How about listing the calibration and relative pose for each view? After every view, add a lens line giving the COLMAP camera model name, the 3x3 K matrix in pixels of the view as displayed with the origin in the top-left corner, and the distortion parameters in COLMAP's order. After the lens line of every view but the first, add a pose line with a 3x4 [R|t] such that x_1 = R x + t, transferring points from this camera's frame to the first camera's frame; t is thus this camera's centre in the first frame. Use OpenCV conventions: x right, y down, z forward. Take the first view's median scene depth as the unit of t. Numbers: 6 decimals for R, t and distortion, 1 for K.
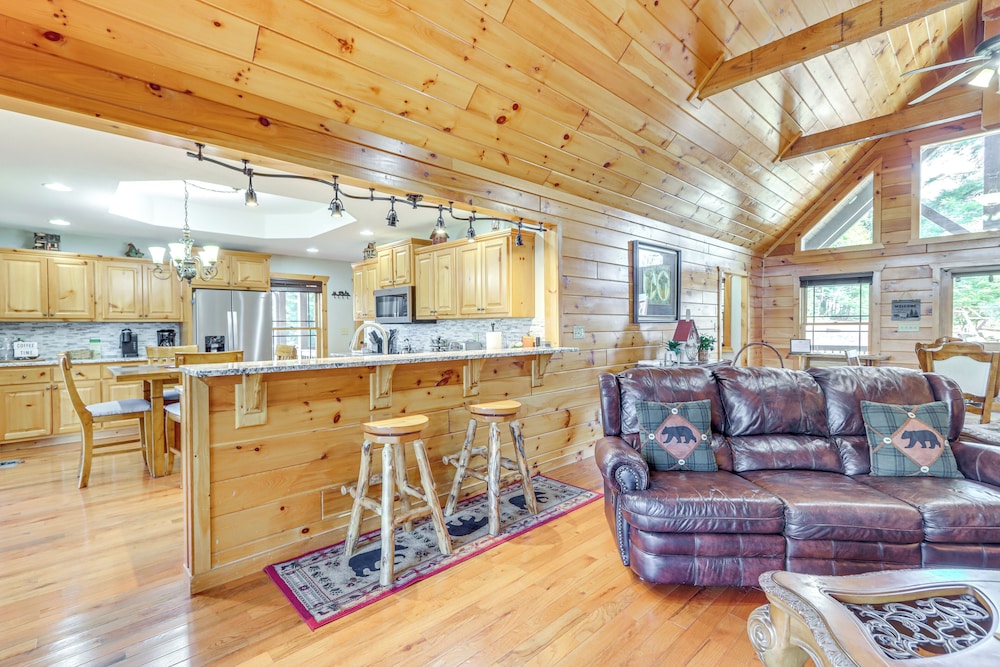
lens RADIAL K [[447.9, 0, 500.0], [0, 447.9, 333.5], [0, 0, 1]] dist [0.001522, 0.000868]
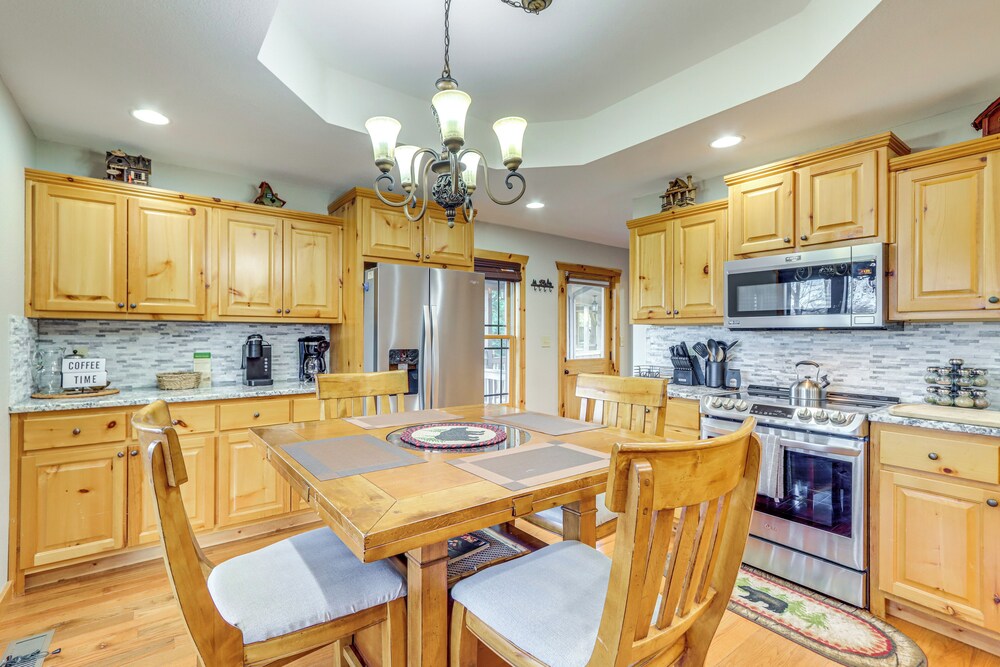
lens RADIAL K [[447.9, 0, 500.0], [0, 447.9, 333.5], [0, 0, 1]] dist [0.001522, 0.000868]
pose [[0.994414, 0.010757, -0.105002, -0.482548], [-0.012735, 0.999753, -0.018187, -0.005549], [0.104780, 0.019423, 0.994306, 0.490320]]
